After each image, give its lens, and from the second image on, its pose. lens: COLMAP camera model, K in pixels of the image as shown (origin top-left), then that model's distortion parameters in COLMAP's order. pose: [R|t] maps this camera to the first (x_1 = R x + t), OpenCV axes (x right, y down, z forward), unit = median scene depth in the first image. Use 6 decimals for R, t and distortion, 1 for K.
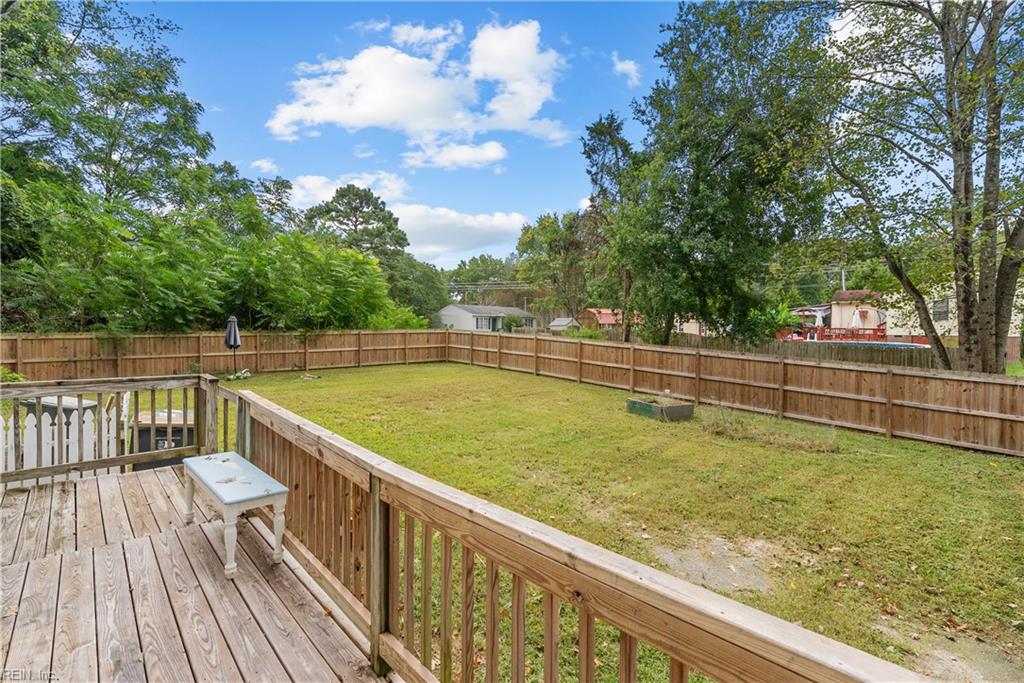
lens RADIAL K [[468.2, 0, 514.0], [0, 468.2, 334.1], [0, 0, 1]] dist [-0.006596, -0.000161]
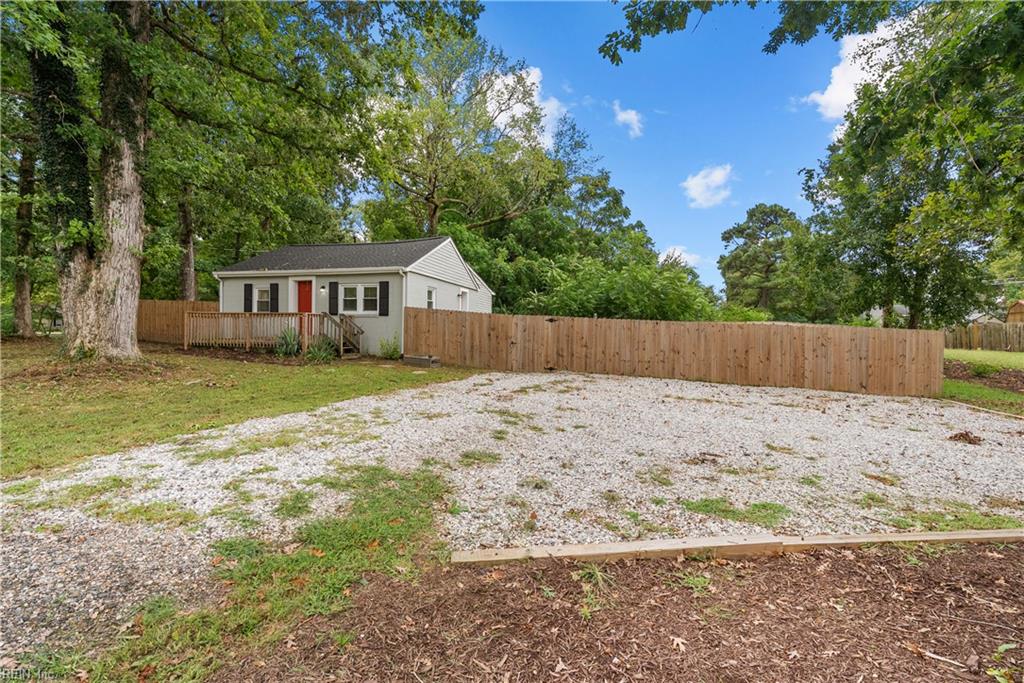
lens RADIAL K [[461.7, 0, 512.0], [0, 461.7, 341.5], [0, 0, 1]] dist [0.000710, 0.000150]
pose [[0.524411, 0.020304, -0.851223, 0.905176], [-0.028680, 0.999570, 0.006174, 0.086340], [0.850982, 0.021175, 0.524768, -0.330398]]
